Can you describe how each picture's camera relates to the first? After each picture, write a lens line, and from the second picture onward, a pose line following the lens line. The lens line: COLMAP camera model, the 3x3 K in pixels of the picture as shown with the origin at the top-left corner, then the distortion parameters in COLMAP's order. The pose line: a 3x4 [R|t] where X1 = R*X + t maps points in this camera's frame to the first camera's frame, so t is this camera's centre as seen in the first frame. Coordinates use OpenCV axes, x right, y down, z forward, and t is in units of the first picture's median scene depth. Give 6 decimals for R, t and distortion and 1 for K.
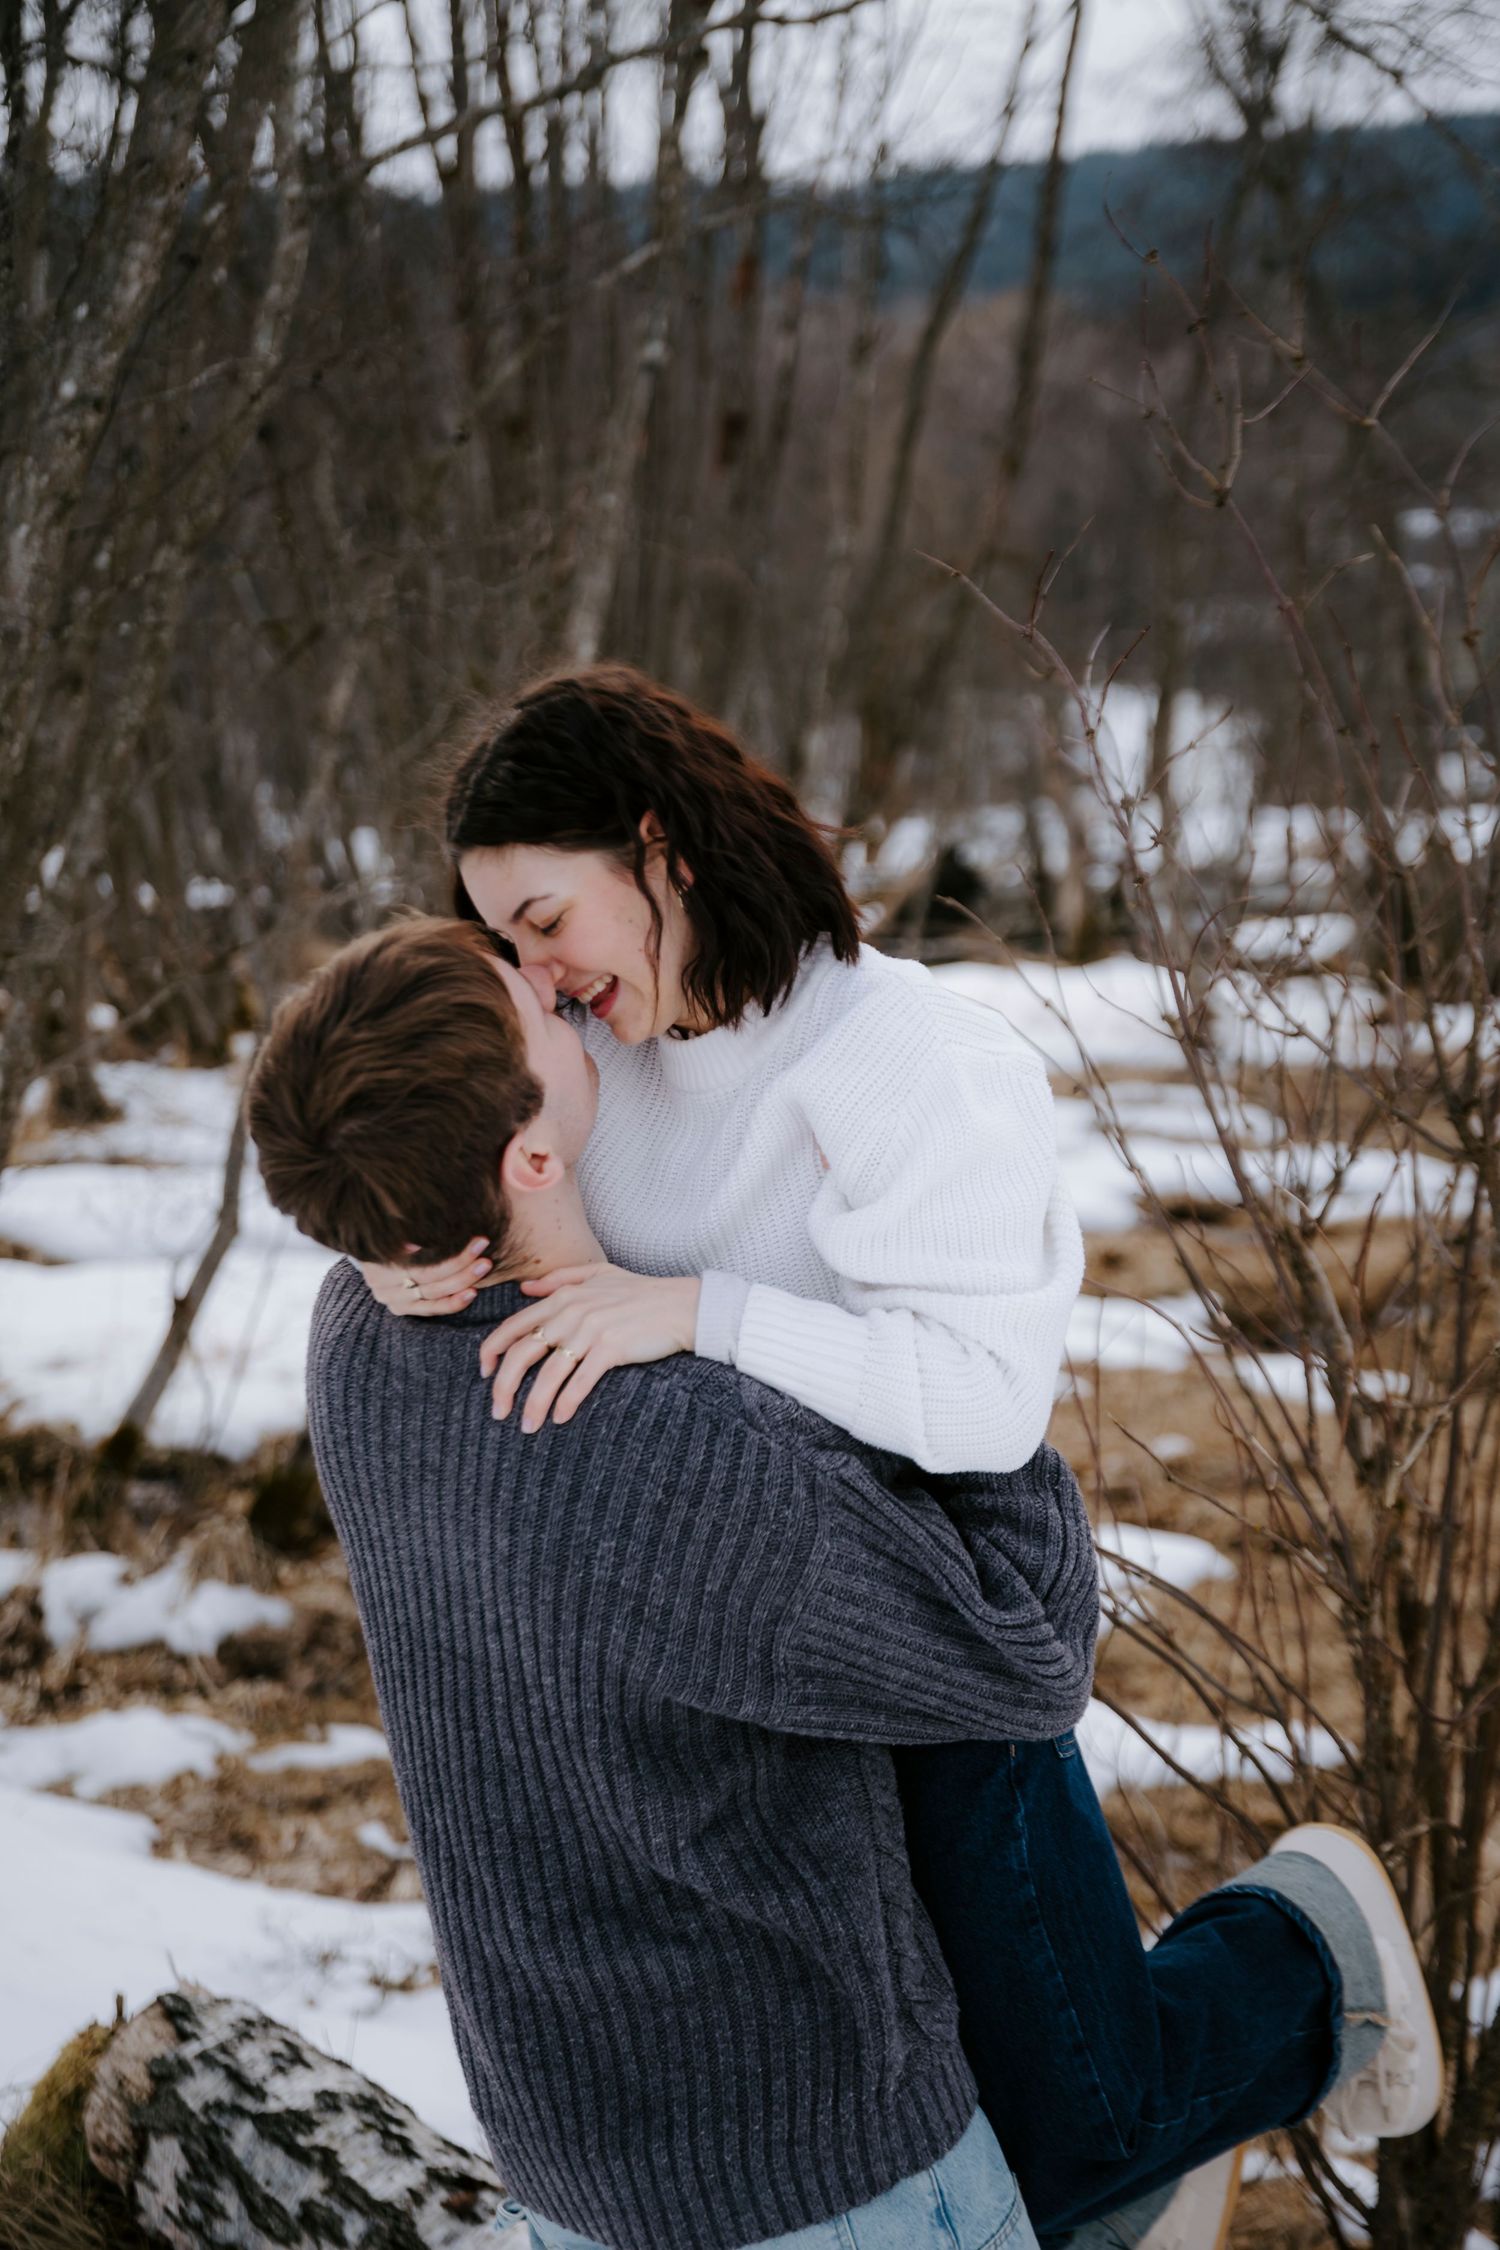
lens RADIAL K [[3632.6, 0, 752.5], [0, 3632.6, 1128.0], [0, 0, 1]] dist [0.129548, 0.000000]
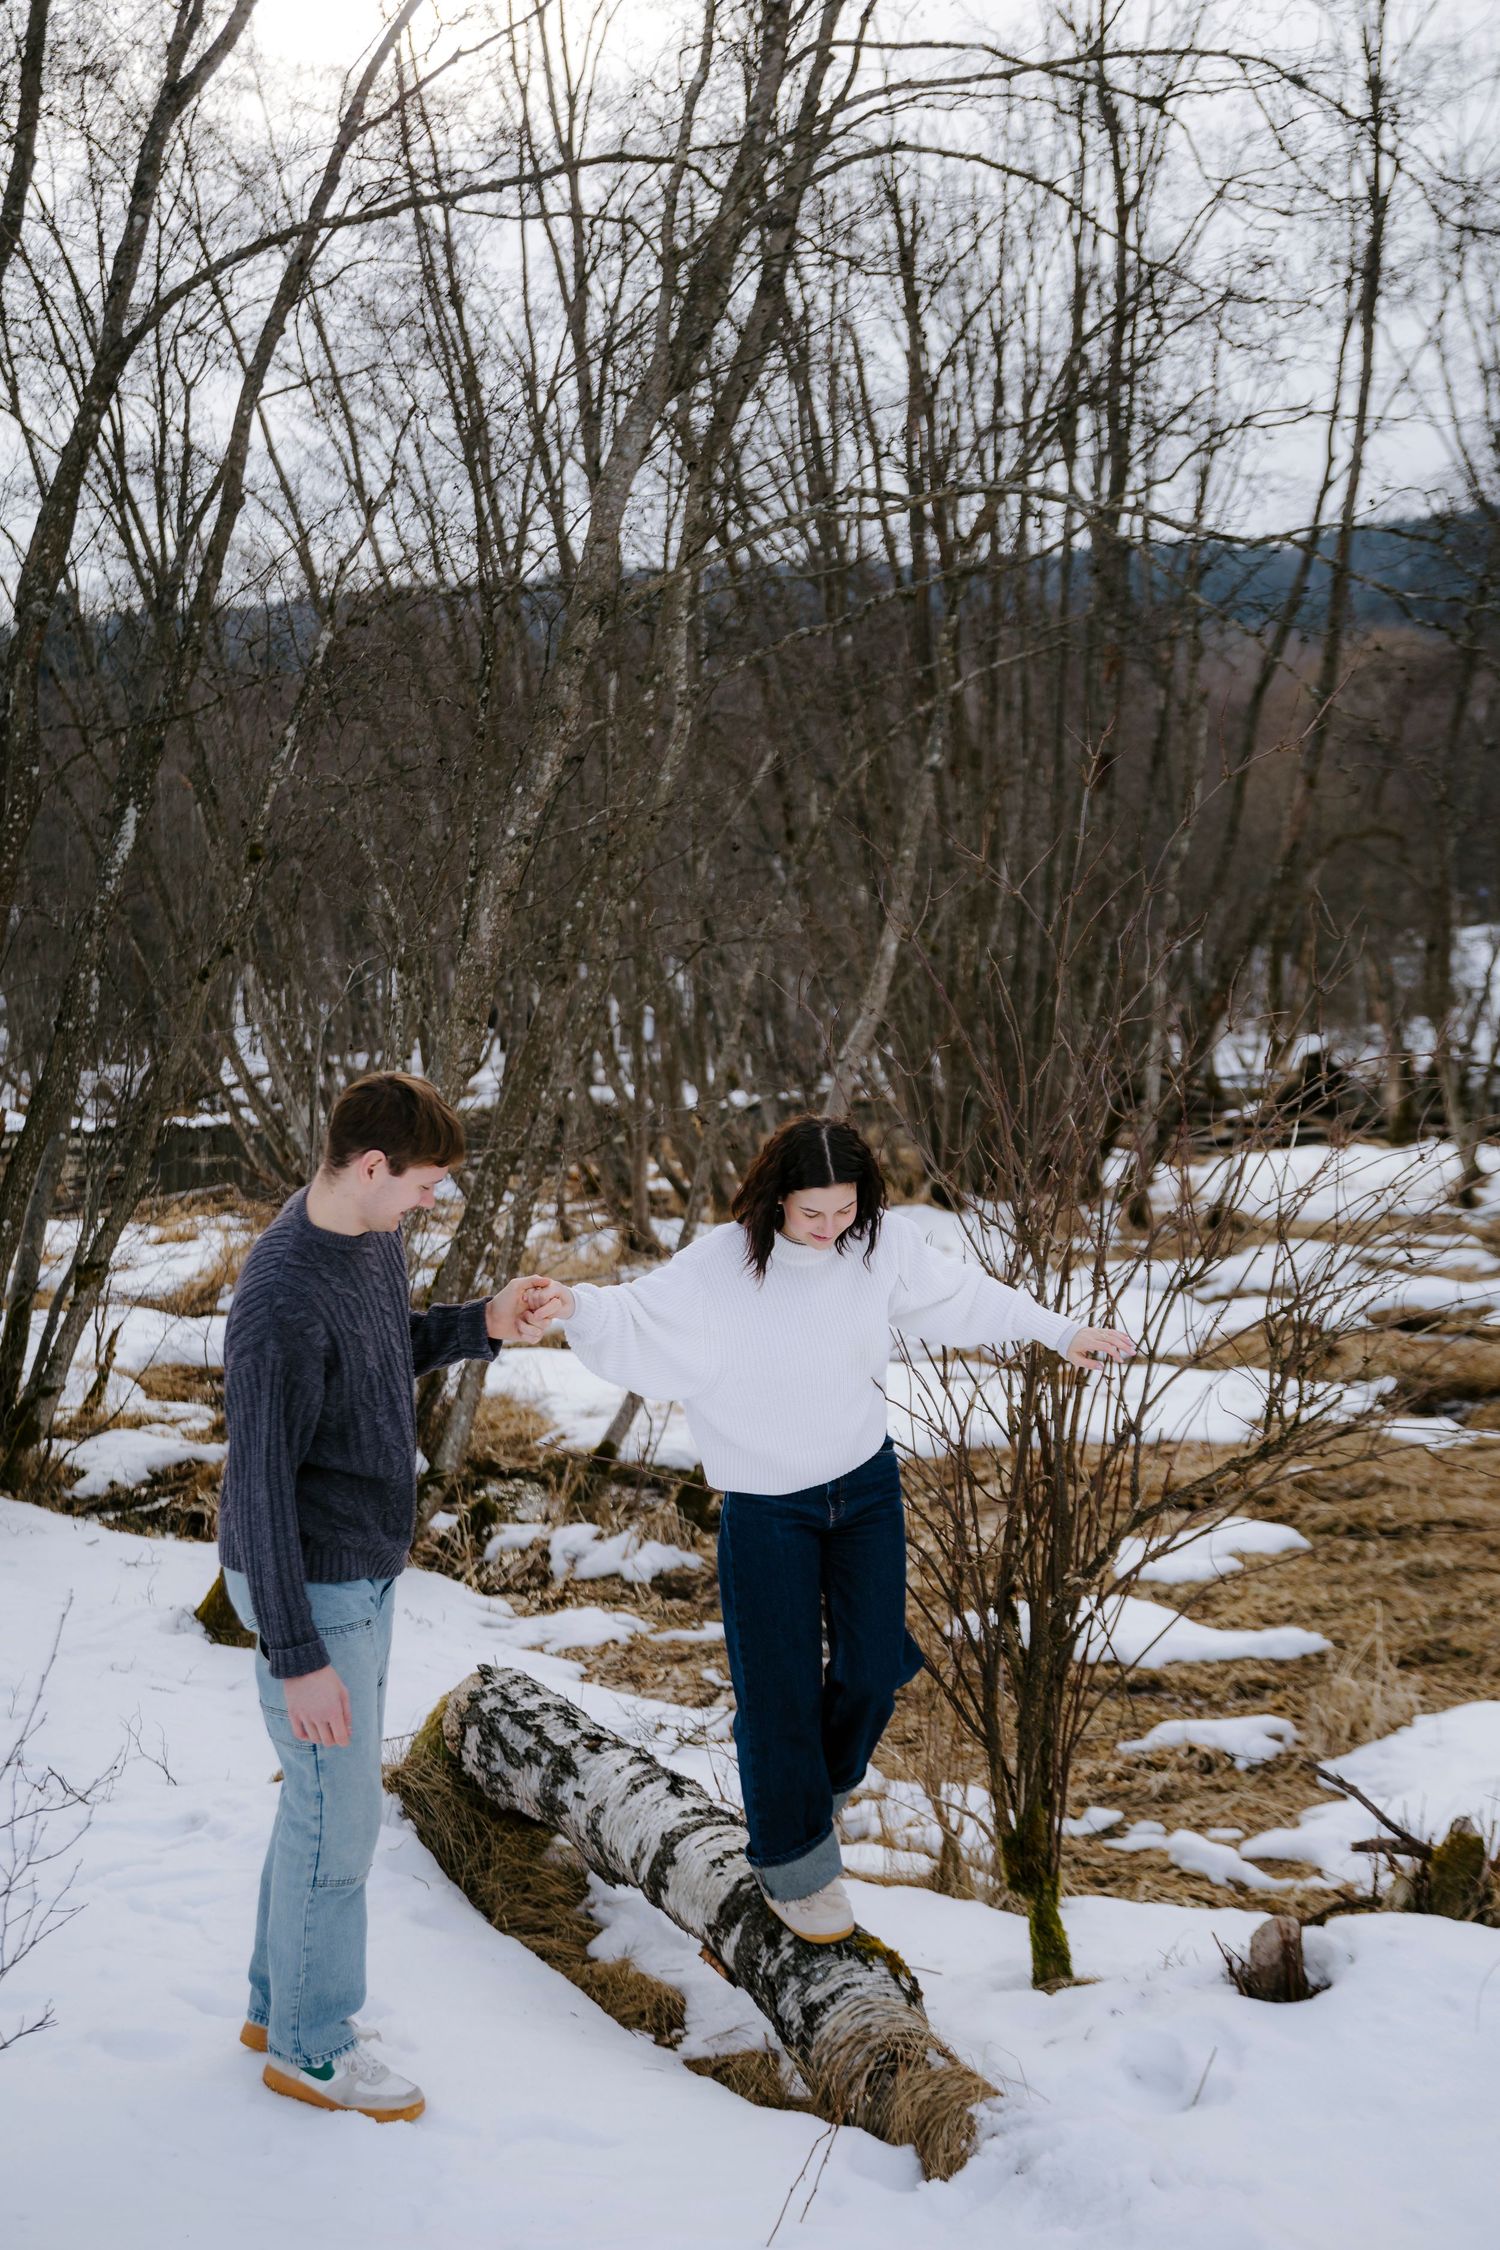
lens RADIAL K [[2855.9, 0, 748.8], [0, 2855.9, 1124.0], [0, 0, 1]] dist [-0.002260, 0.000000]
pose [[0.985167, -0.009722, -0.171324, 0.163823], [0.000715, 0.998618, -0.052556, 0.013782], [0.171598, 0.051654, 0.983812, -0.340678]]
